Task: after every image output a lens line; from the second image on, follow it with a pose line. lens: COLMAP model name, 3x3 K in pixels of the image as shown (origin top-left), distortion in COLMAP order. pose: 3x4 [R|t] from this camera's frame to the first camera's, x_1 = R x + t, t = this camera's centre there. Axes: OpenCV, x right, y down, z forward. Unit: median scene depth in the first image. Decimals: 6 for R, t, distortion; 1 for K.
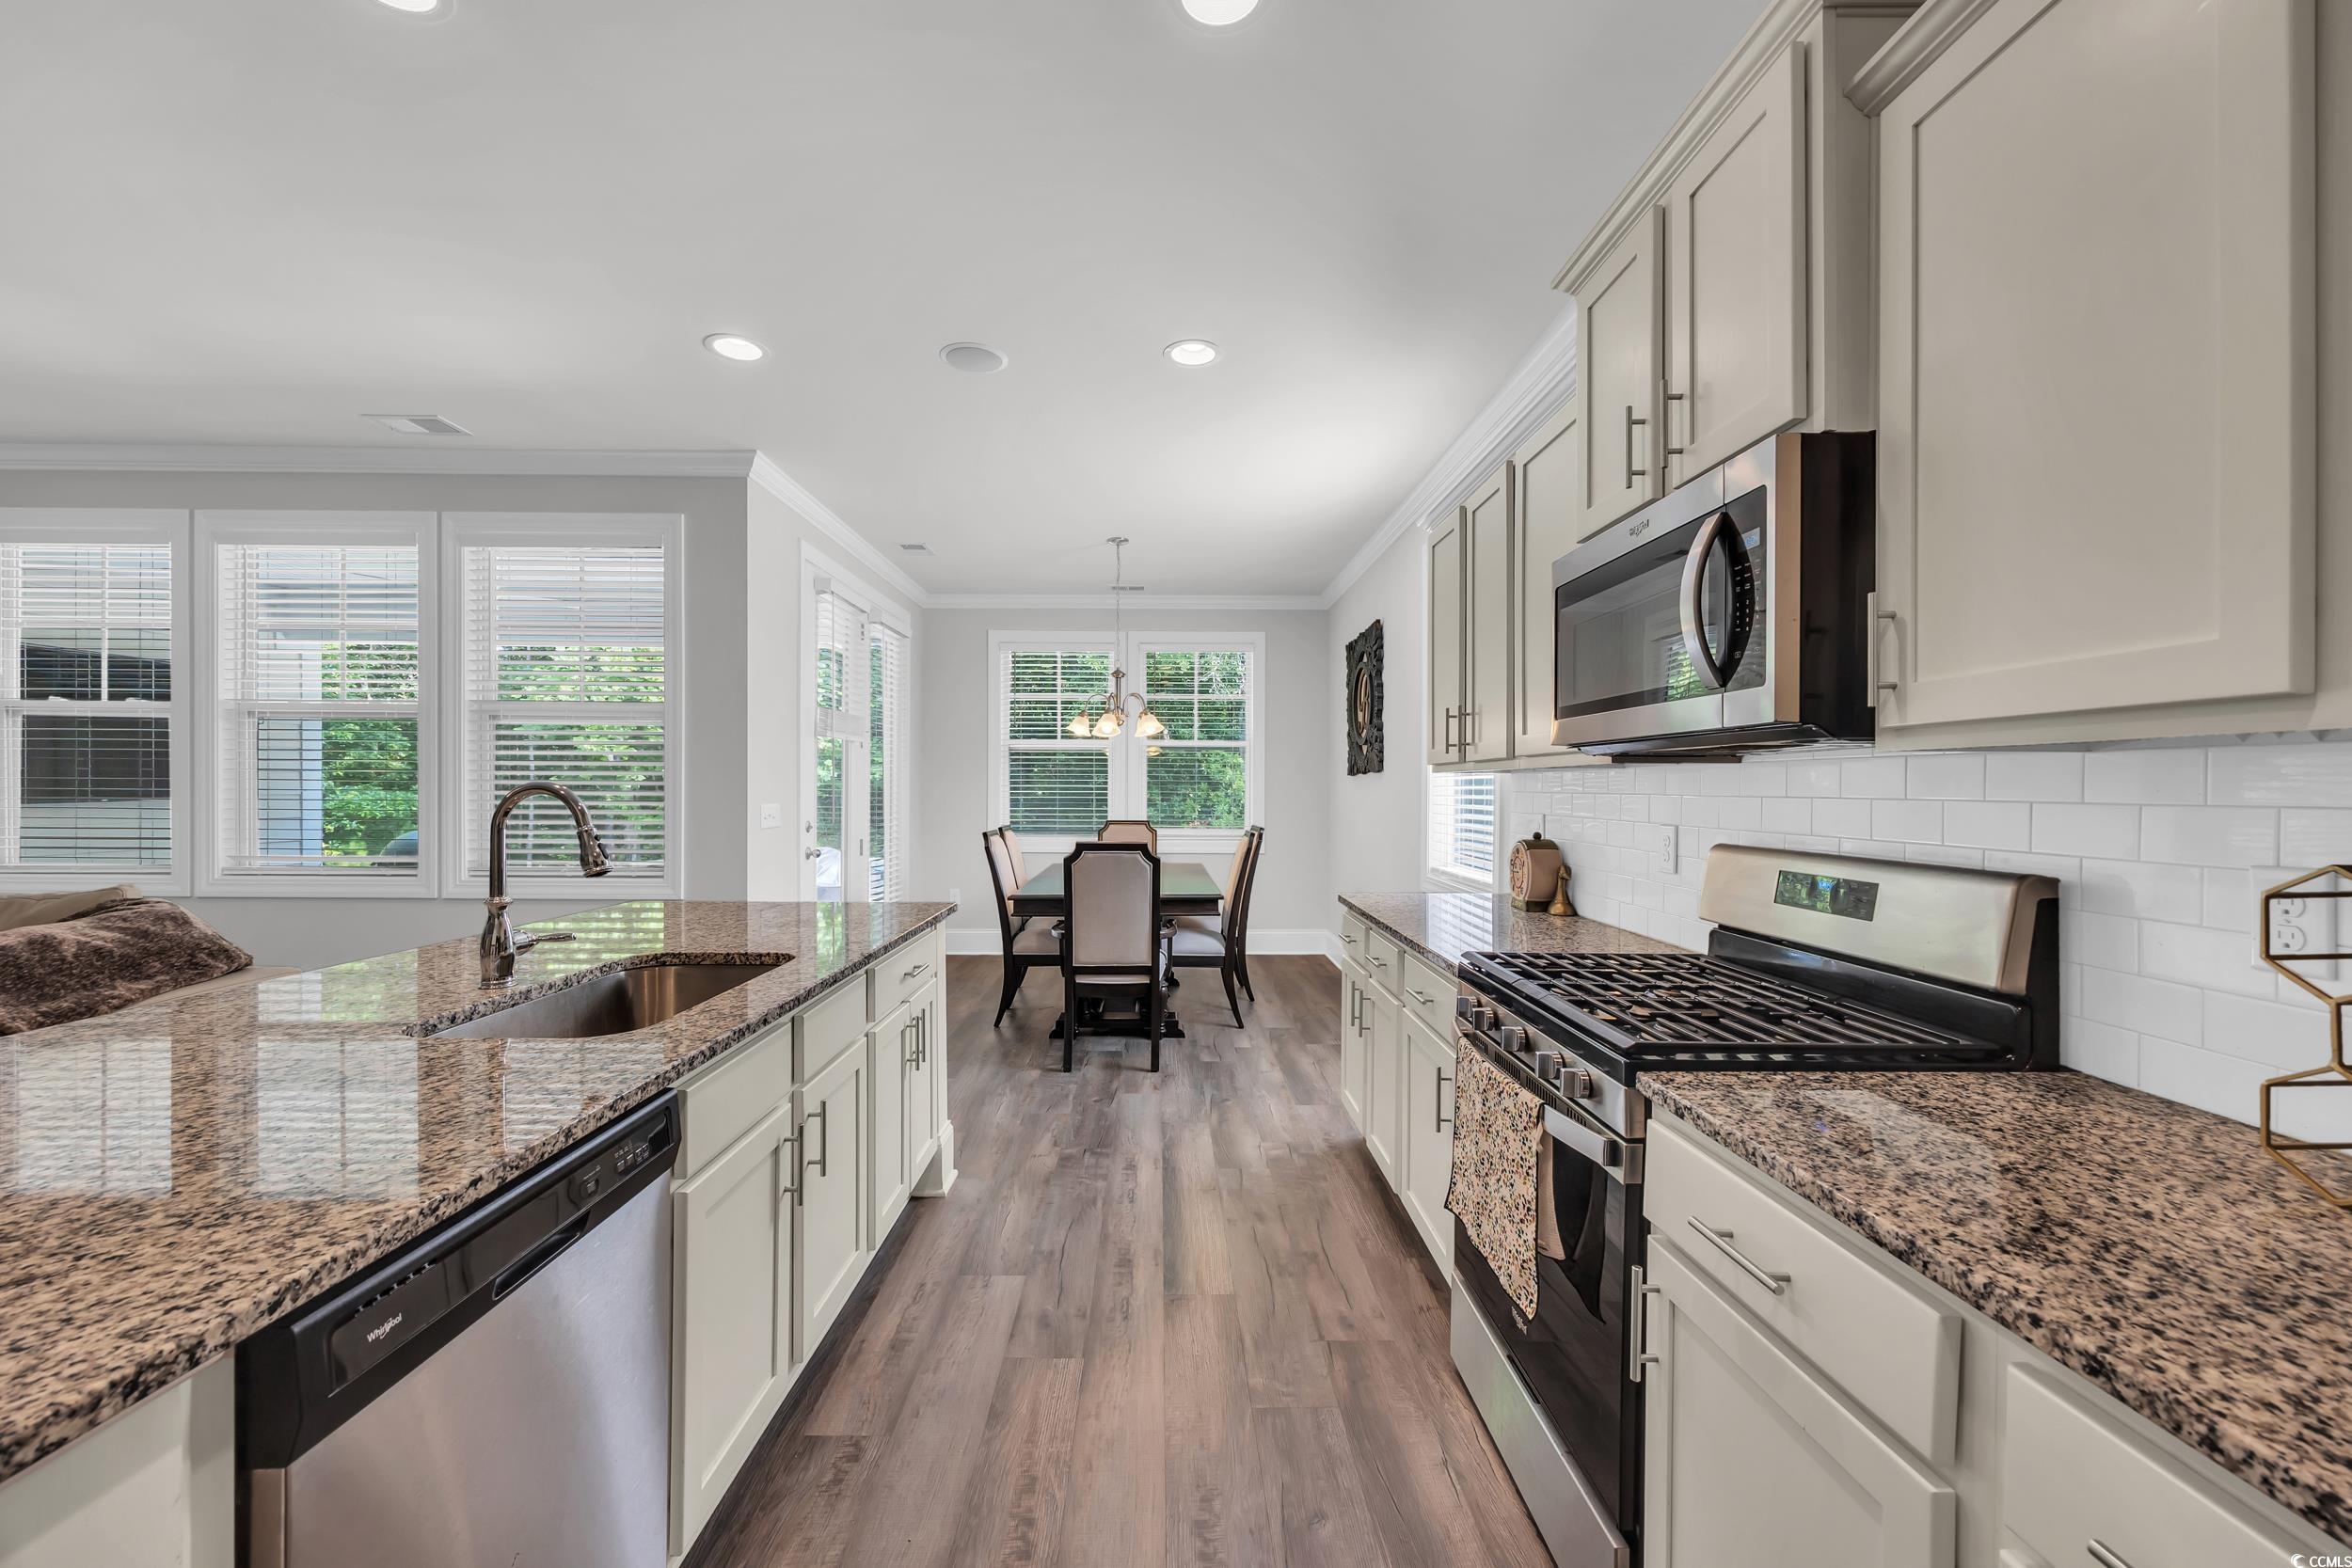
lens RADIAL K [[928.5, 0, 1164.3], [0, 928.5, 788.1], [0, 0, 1]] dist [-0.000440, -0.000056]
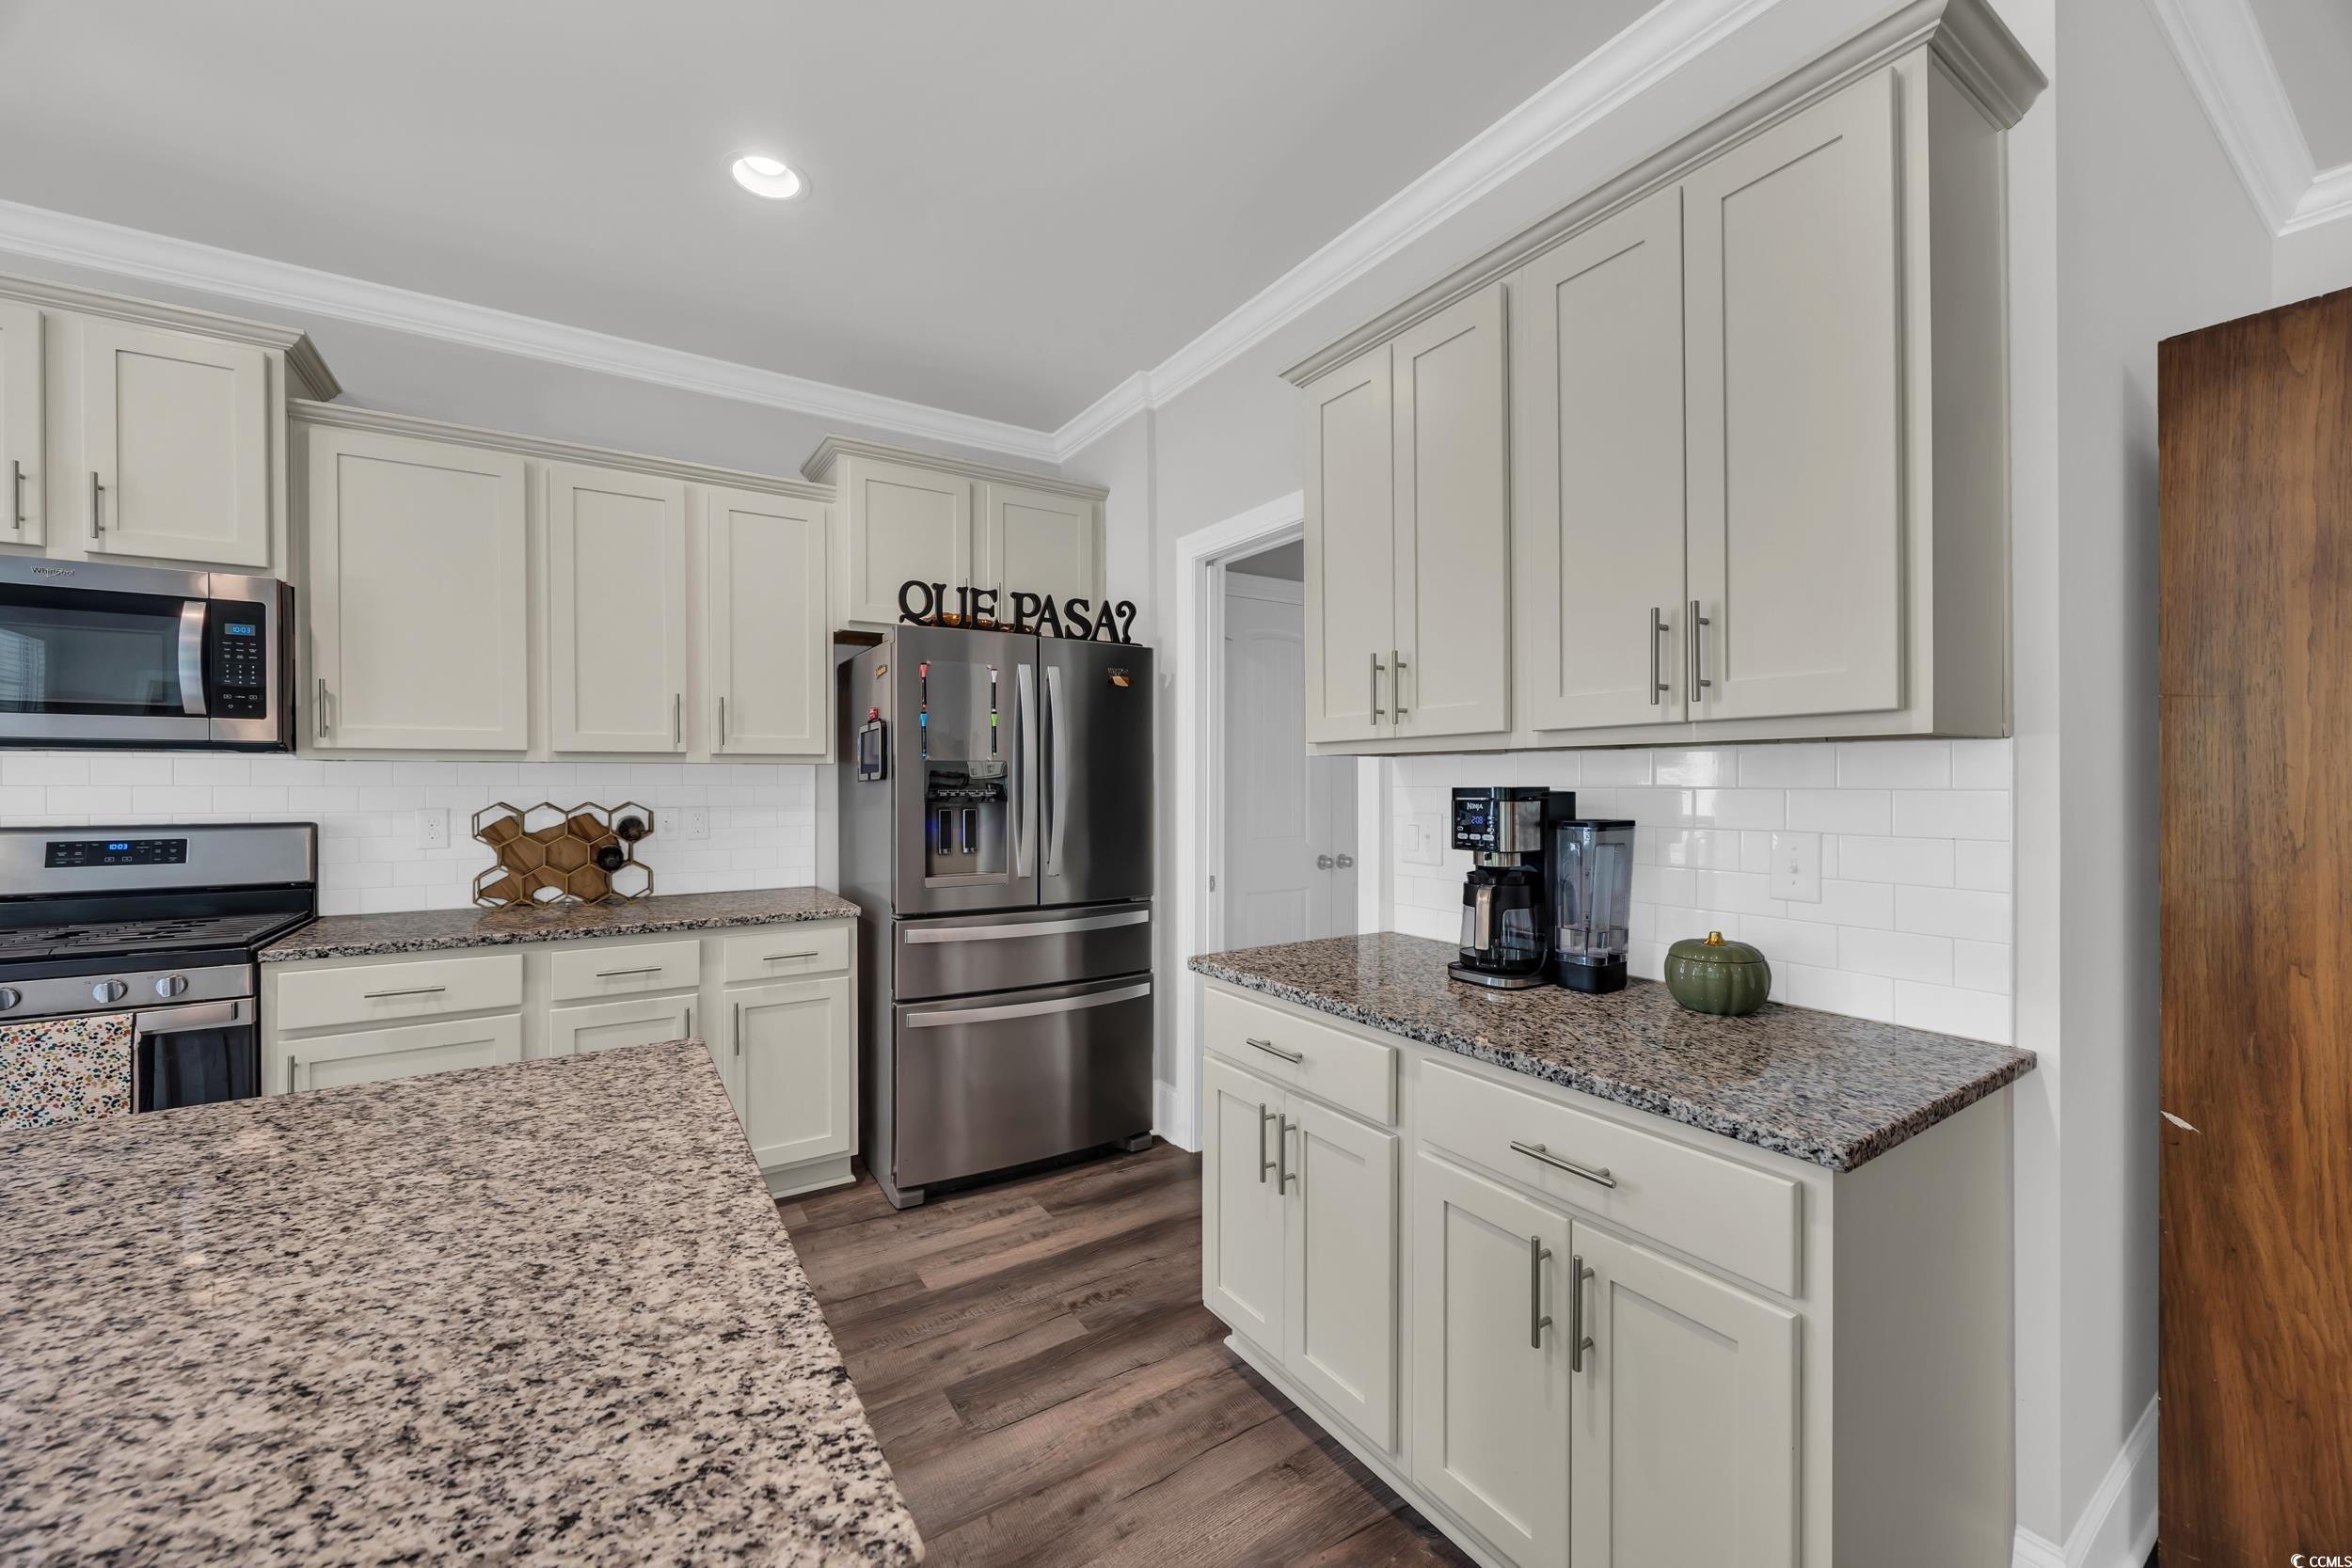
lens RADIAL K [[898.3, 0, 1161.7], [0, 898.3, 781.3], [0, 0, 1]] dist [-0.002349, -0.000041]
pose [[-0.535395, -0.005738, 0.844583, -0.543557], [-0.003383, 0.999983, 0.004650, -0.003332], [-0.844595, -0.000368, -0.535405, 0.159577]]
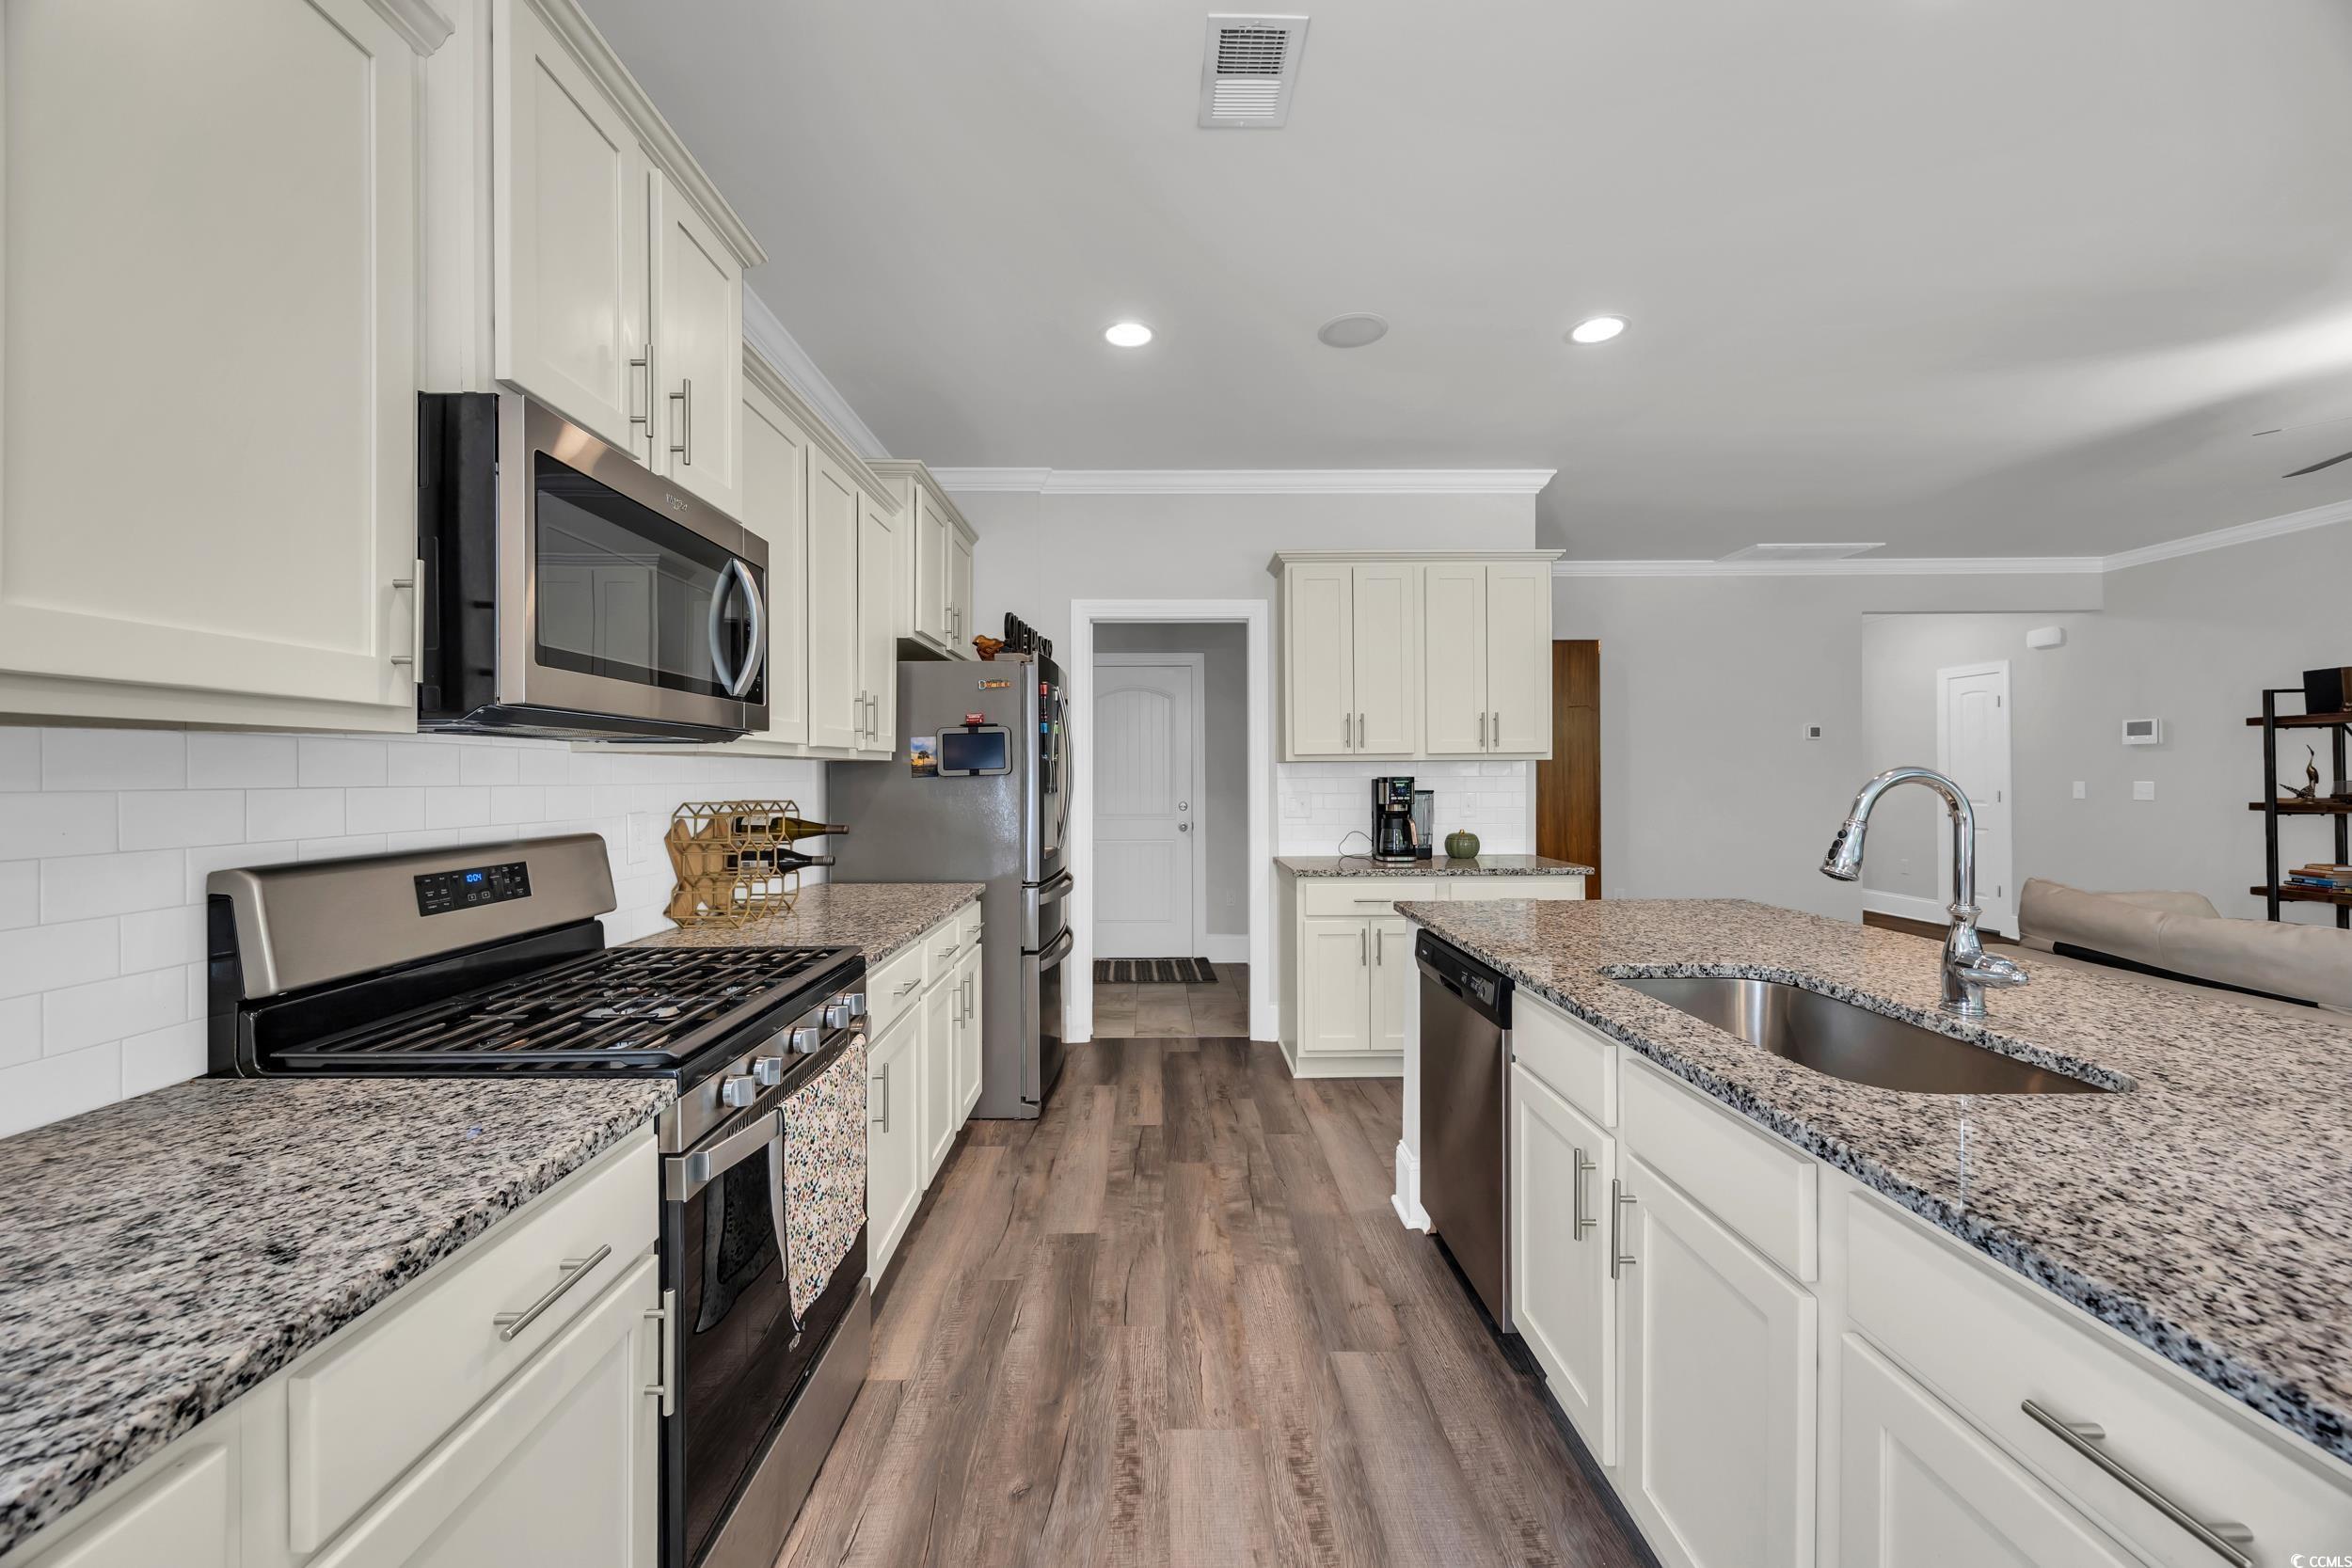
lens RADIAL K [[896.9, 0, 1159.0], [0, 896.9, 774.6], [0, 0, 1]] dist [0.001981, 0.000238]
pose [[-1.000000, -0.000683, -0.000429, 0.006020], [-0.000683, 0.999998, -0.001708, 0.000123], [0.000430, -0.001708, -0.999998, 0.798293]]
